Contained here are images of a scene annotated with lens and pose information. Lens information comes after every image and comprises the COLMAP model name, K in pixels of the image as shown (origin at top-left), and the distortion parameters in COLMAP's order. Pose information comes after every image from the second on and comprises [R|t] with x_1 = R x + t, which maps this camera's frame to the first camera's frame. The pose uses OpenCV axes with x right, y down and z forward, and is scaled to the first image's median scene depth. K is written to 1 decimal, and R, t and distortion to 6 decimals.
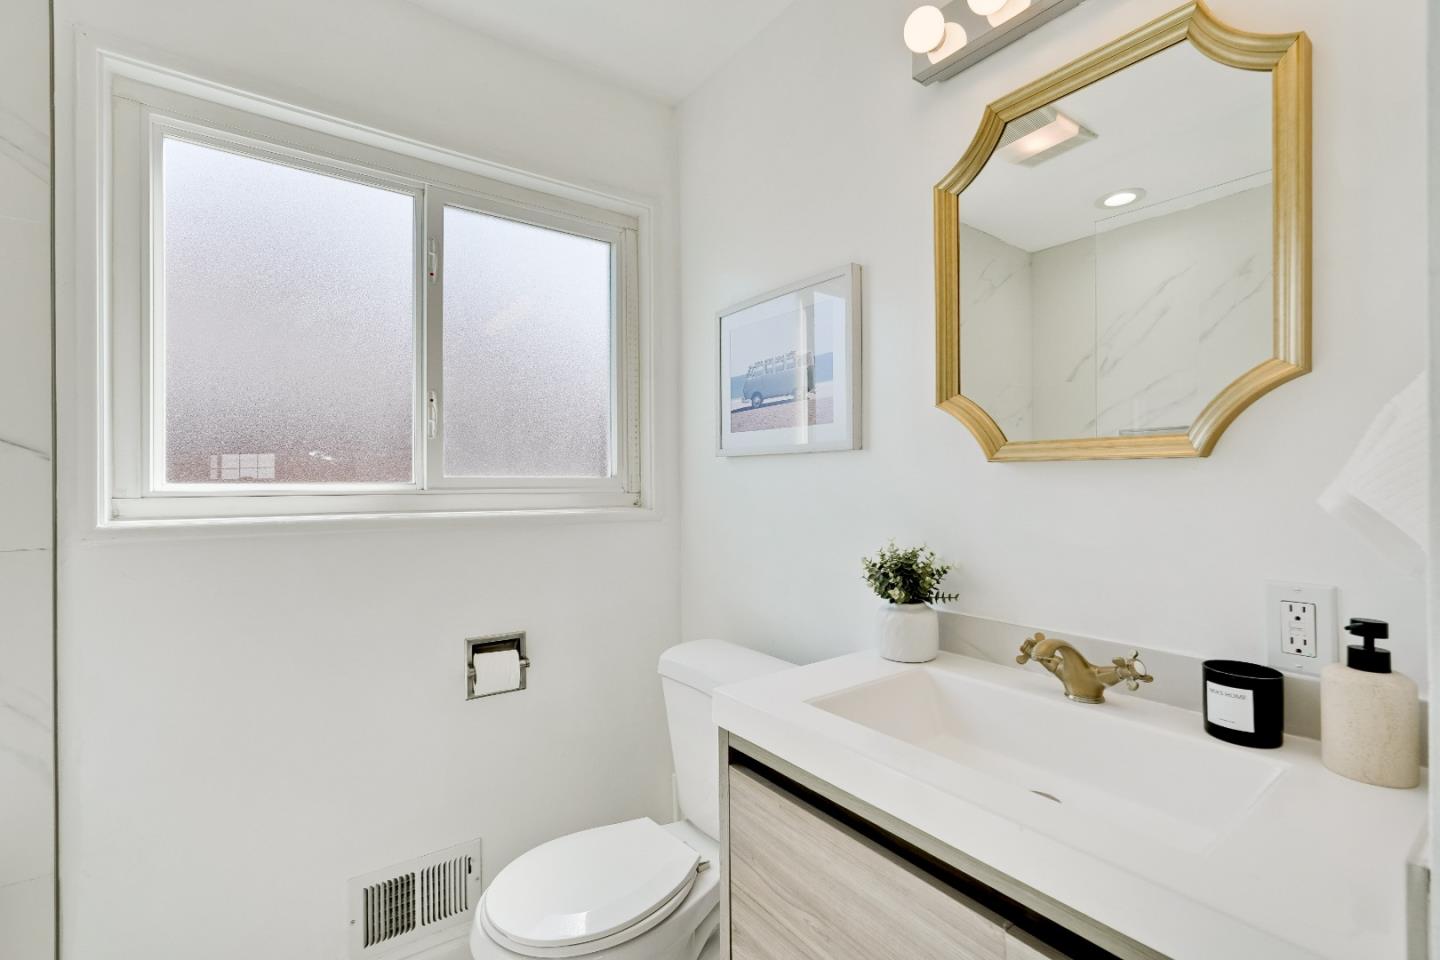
lens RADIAL K [[644.3, 0, 710.6], [0, 644.3, 480.7], [0, 0, 1]] dist [-0.012845, 0.004725]
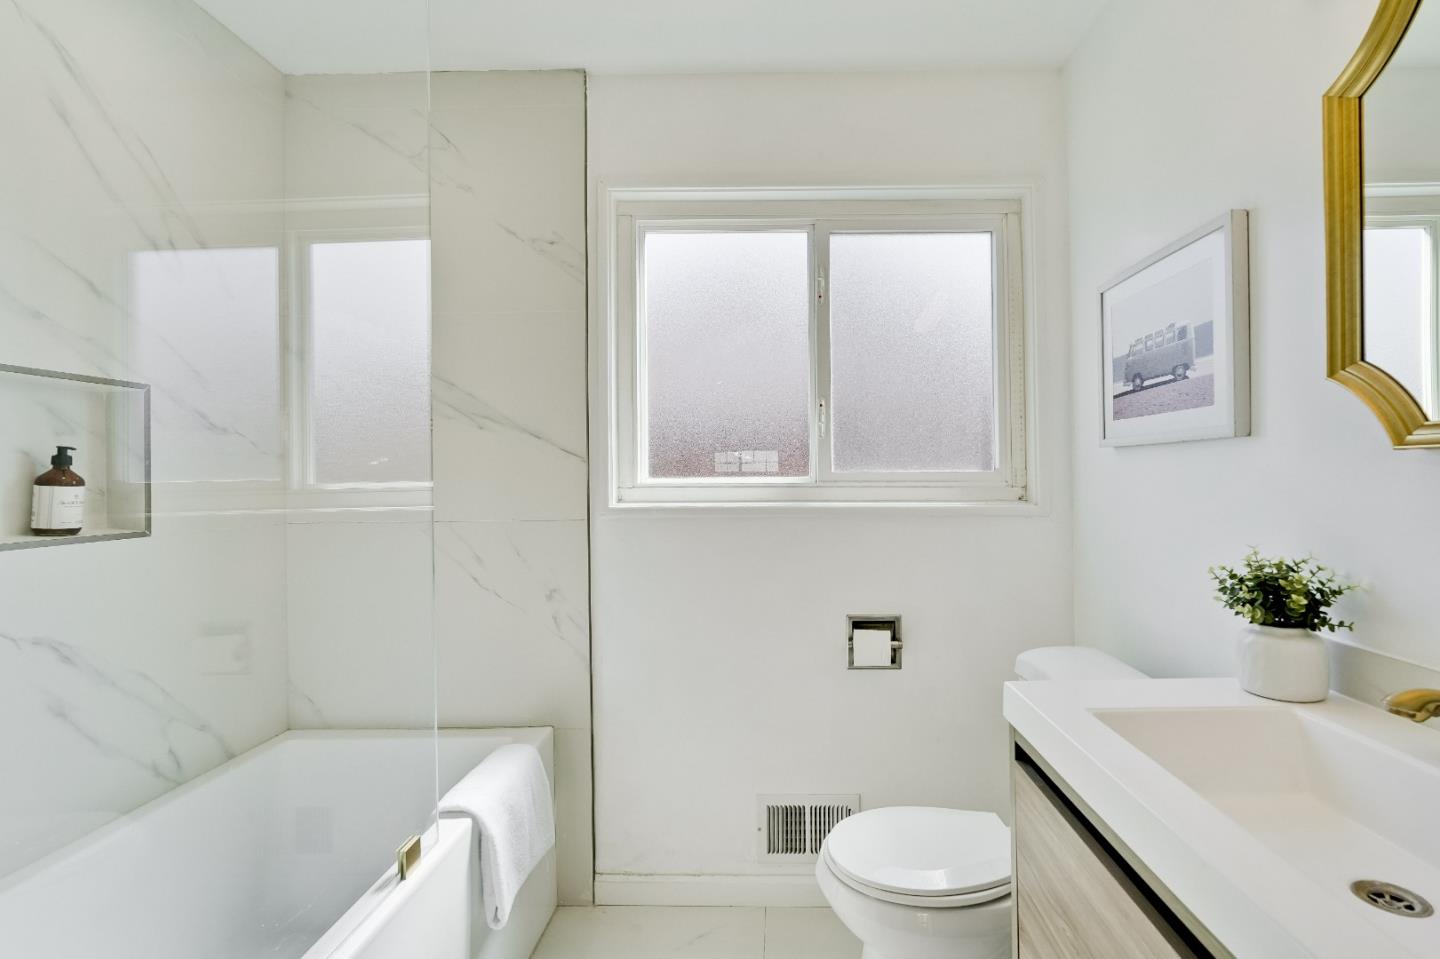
lens RADIAL K [[644.3, 0, 727.3], [0, 644.3, 477.4], [0, 0, 1]] dist [-0.012845, 0.004725]
pose [[0.797755, -0.000751, -0.602981, 0.163815], [0.003792, 0.999986, 0.003772, -0.001204], [0.602970, -0.005296, 0.797747, -0.036782]]
